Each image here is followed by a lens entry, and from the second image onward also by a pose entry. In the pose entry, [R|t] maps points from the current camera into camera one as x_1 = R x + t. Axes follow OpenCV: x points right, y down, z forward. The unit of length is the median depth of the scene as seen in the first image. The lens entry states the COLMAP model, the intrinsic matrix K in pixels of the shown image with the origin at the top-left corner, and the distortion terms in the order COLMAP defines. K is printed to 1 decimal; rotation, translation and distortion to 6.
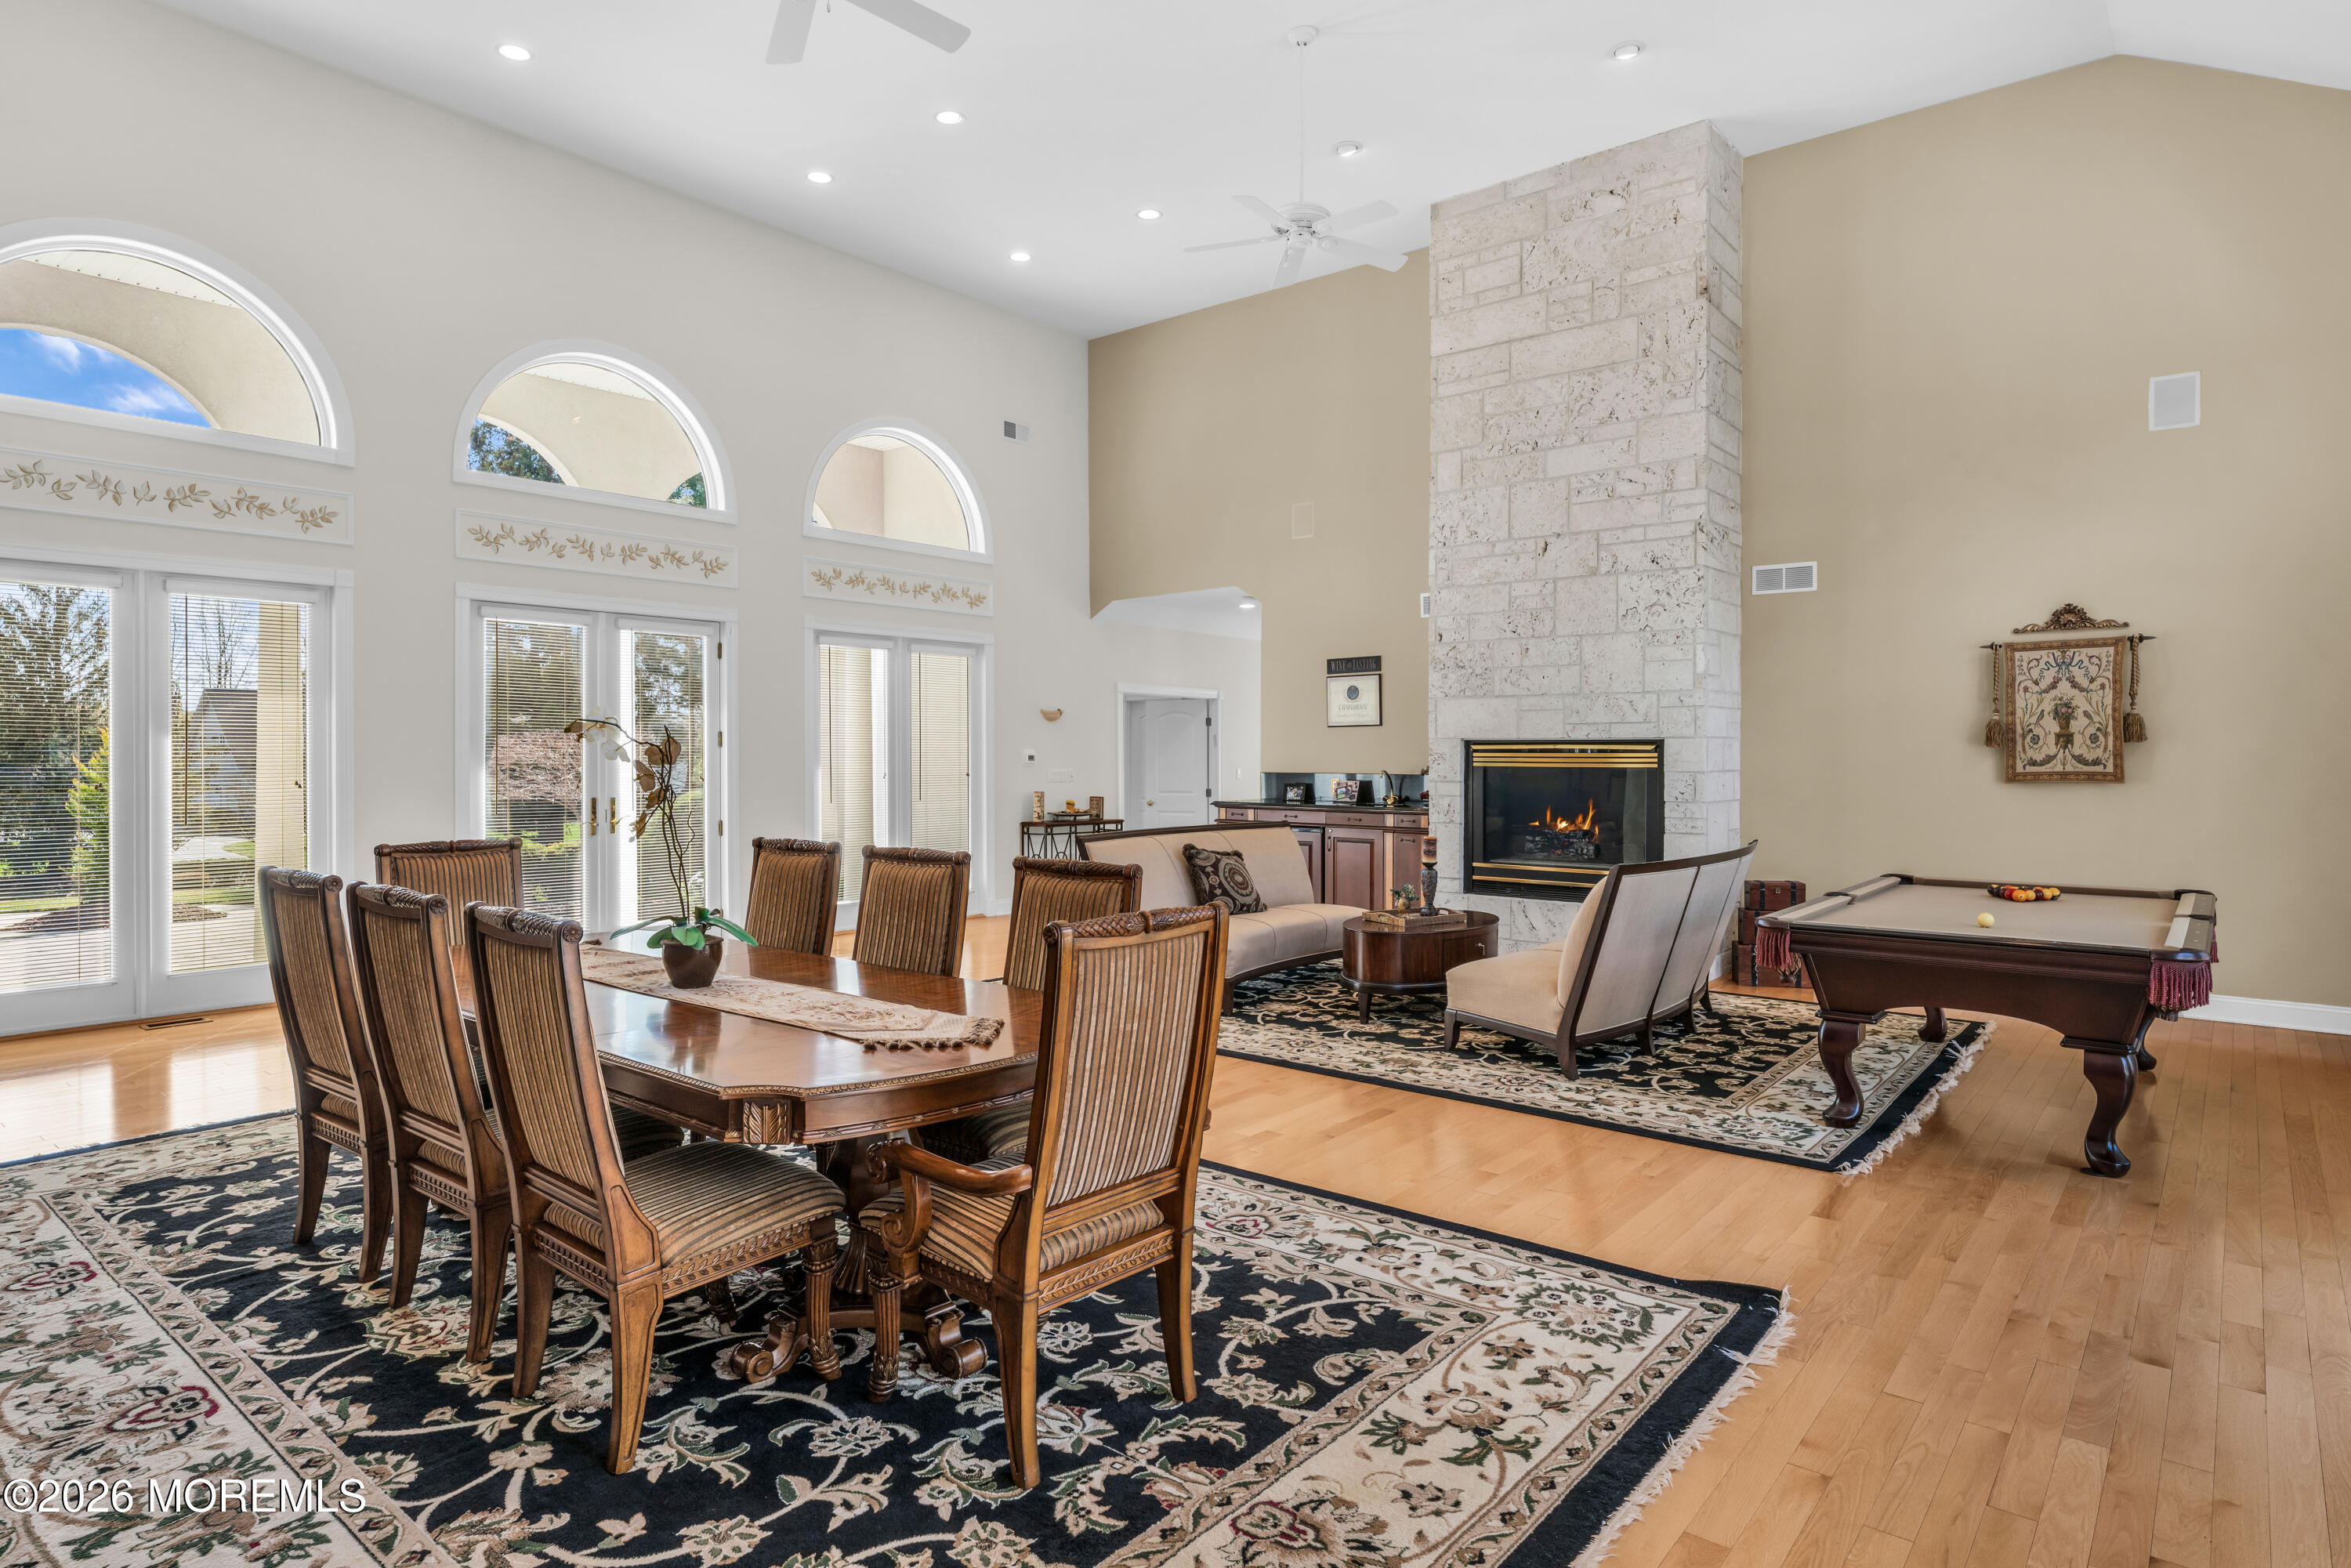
lens RADIAL K [[1256.9, 0, 1184.4], [0, 1256.9, 769.5], [0, 0, 1]] dist [-0.002757, 0.000135]
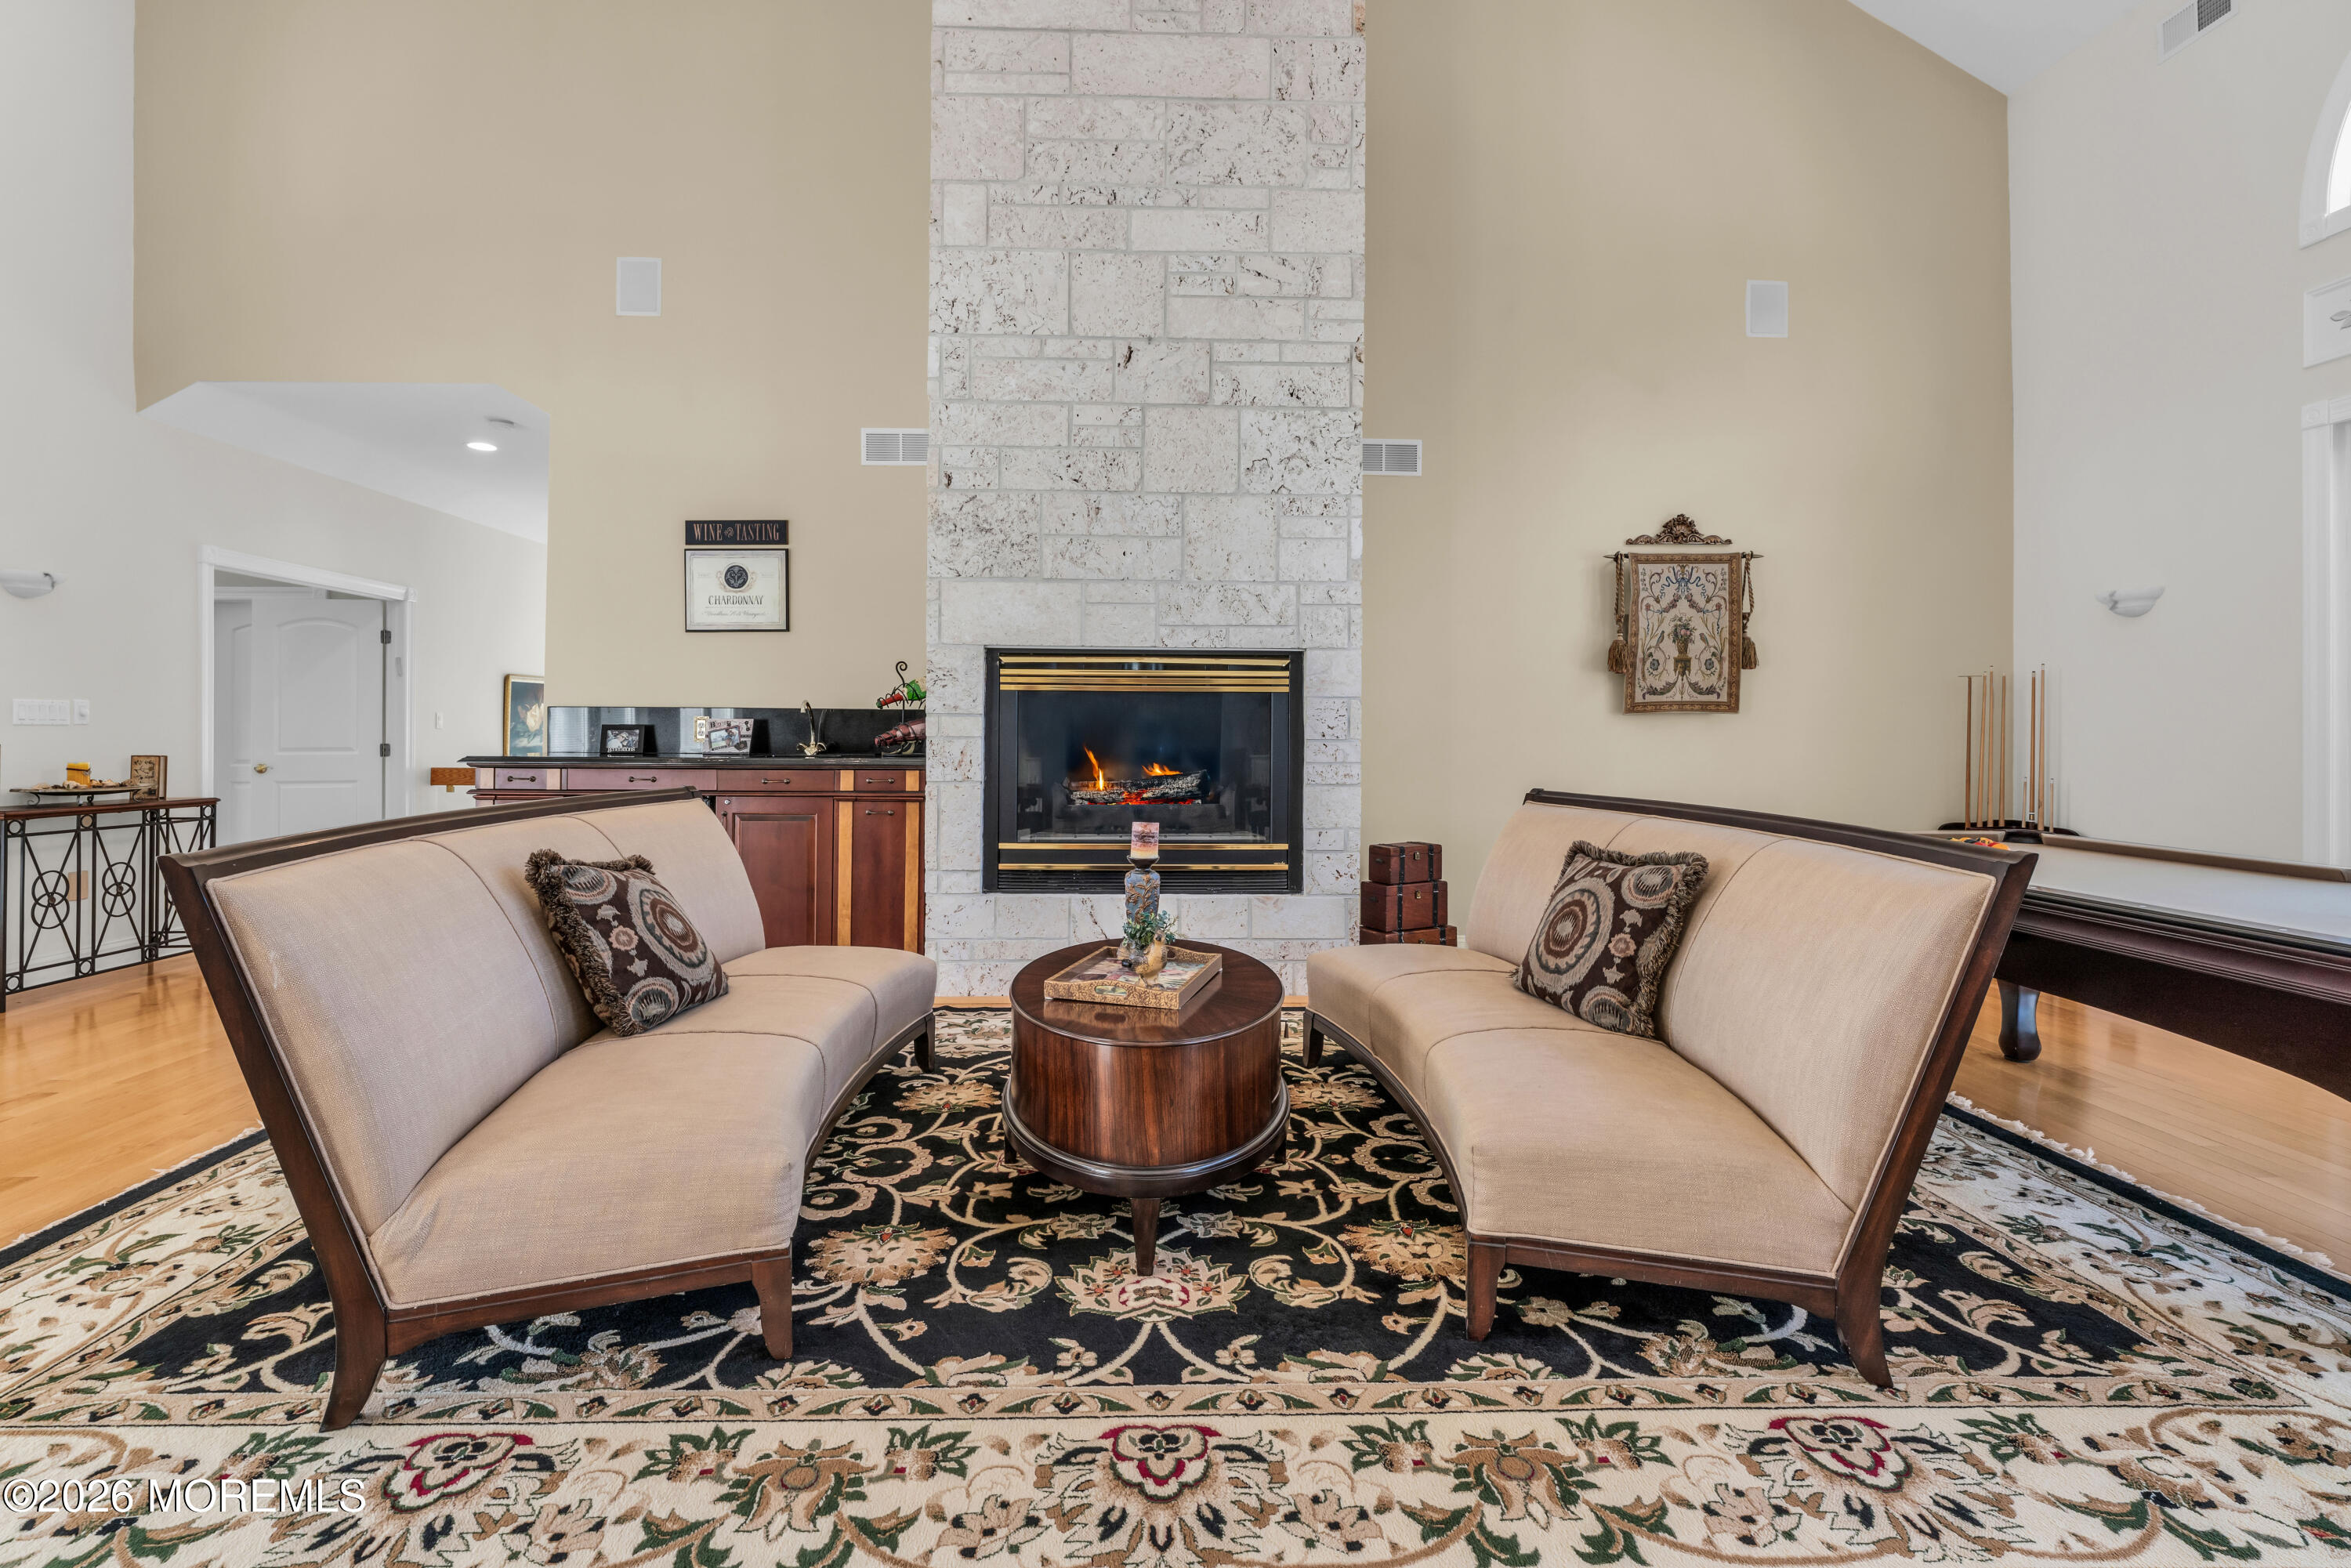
lens RADIAL K [[1062.5, 0, 1165.2], [0, 1062.5, 725.9], [0, 0, 1]] dist [-0.002421, 0.001639]
pose [[0.751980, 0.004650, 0.659169, -0.066384], [0.003072, 0.999940, -0.010558, 0.023631], [-0.659178, 0.009964, 0.751921, 0.607029]]
